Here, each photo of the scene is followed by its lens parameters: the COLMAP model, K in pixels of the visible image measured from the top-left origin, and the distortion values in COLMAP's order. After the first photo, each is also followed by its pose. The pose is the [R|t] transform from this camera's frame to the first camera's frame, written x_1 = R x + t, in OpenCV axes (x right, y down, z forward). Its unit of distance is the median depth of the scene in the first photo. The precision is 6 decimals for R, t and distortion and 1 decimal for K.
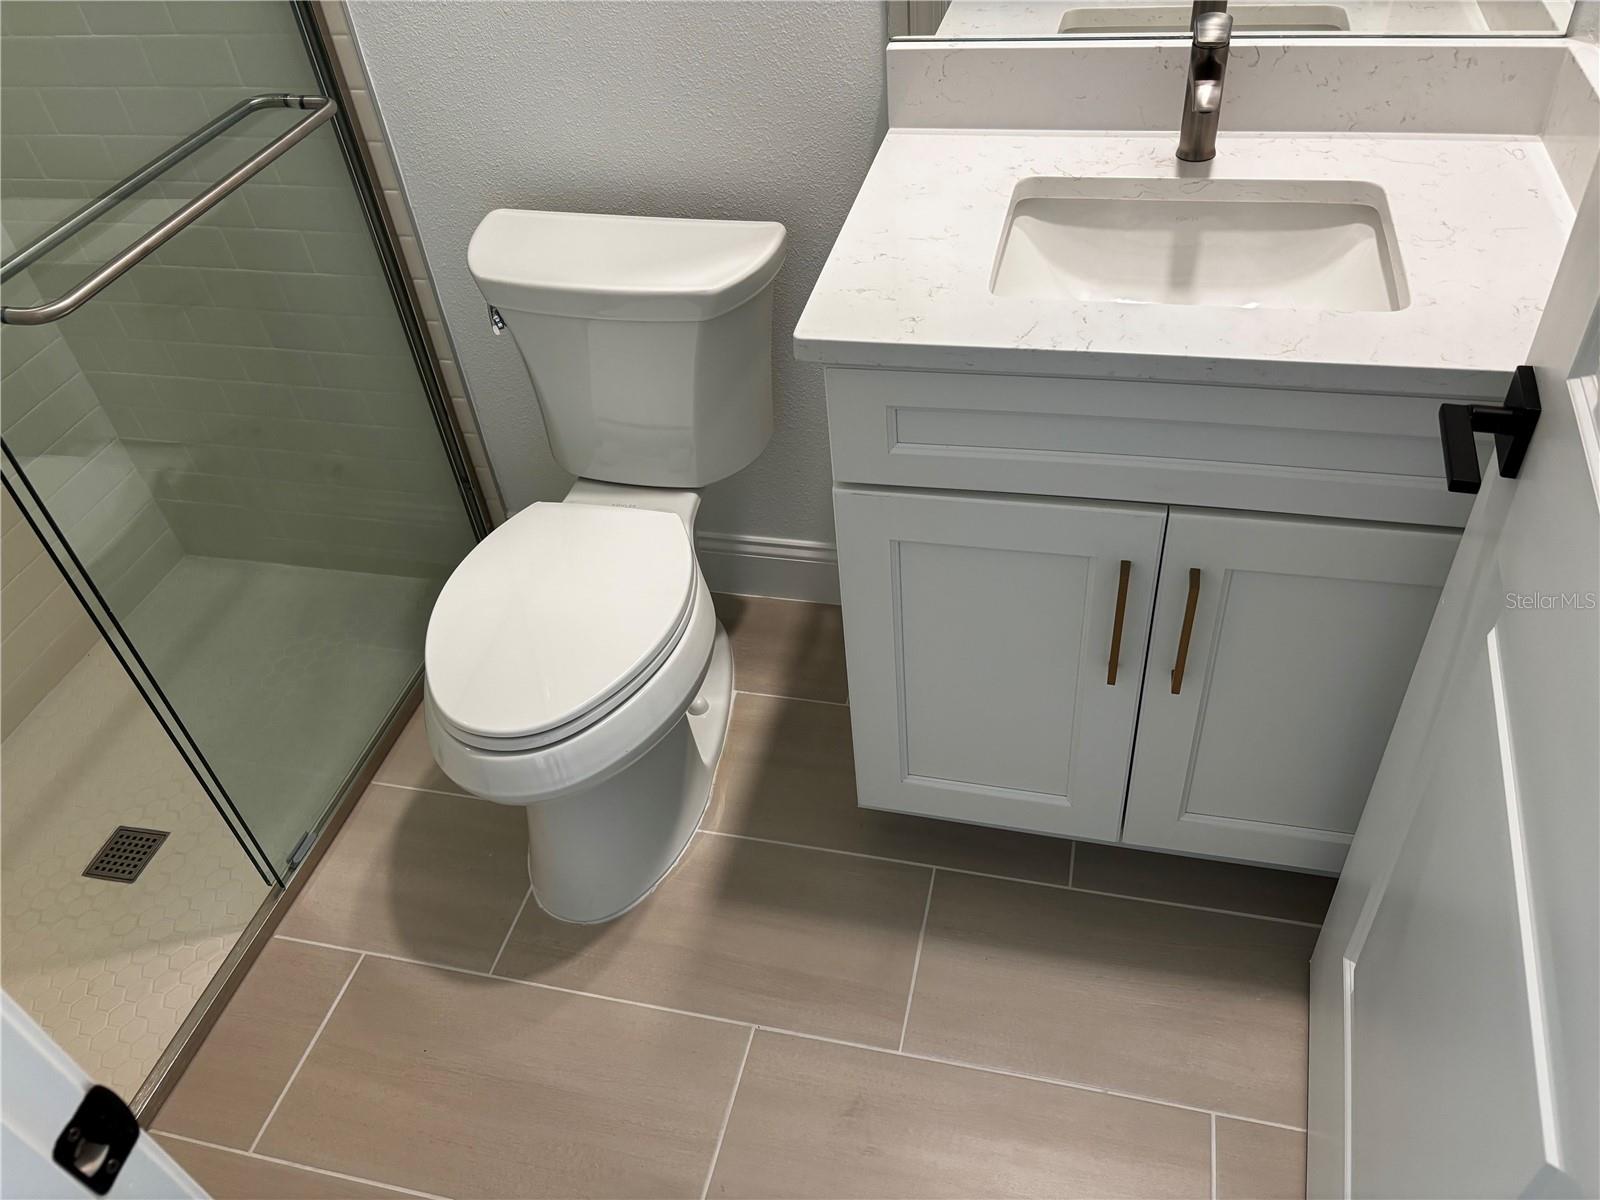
lens RADIAL K [[1228.4, 0, 800.0], [0, 1228.4, 600.0], [0, 0, 1]] dist [0.010684, -0.000917]
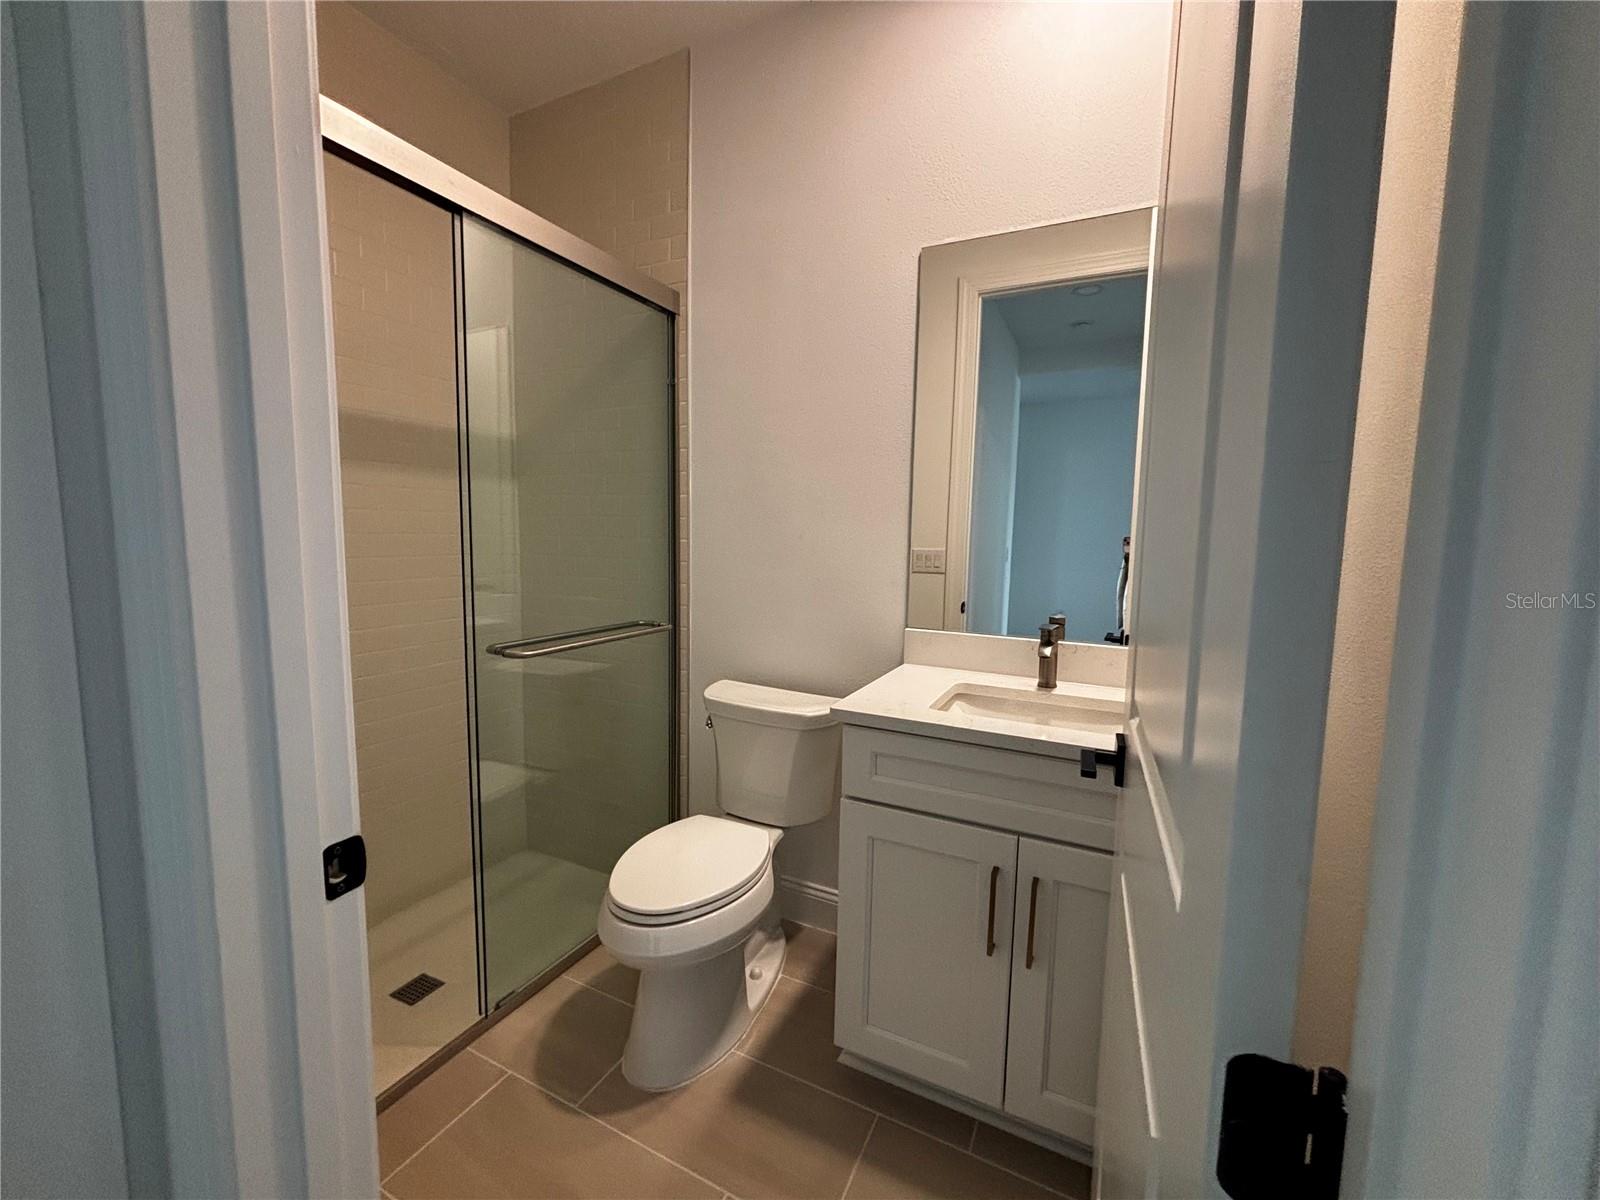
lens RADIAL K [[647.4, 0, 798.2], [0, 647.4, 600.9], [0, 0, 1]] dist [-0.002653, 0.000107]
pose [[0.969412, 0.127531, -0.209703, 0.105687], [-0.226945, 0.791126, -0.567992, 0.200546], [0.093465, 0.598210, 0.795870, 0.006832]]
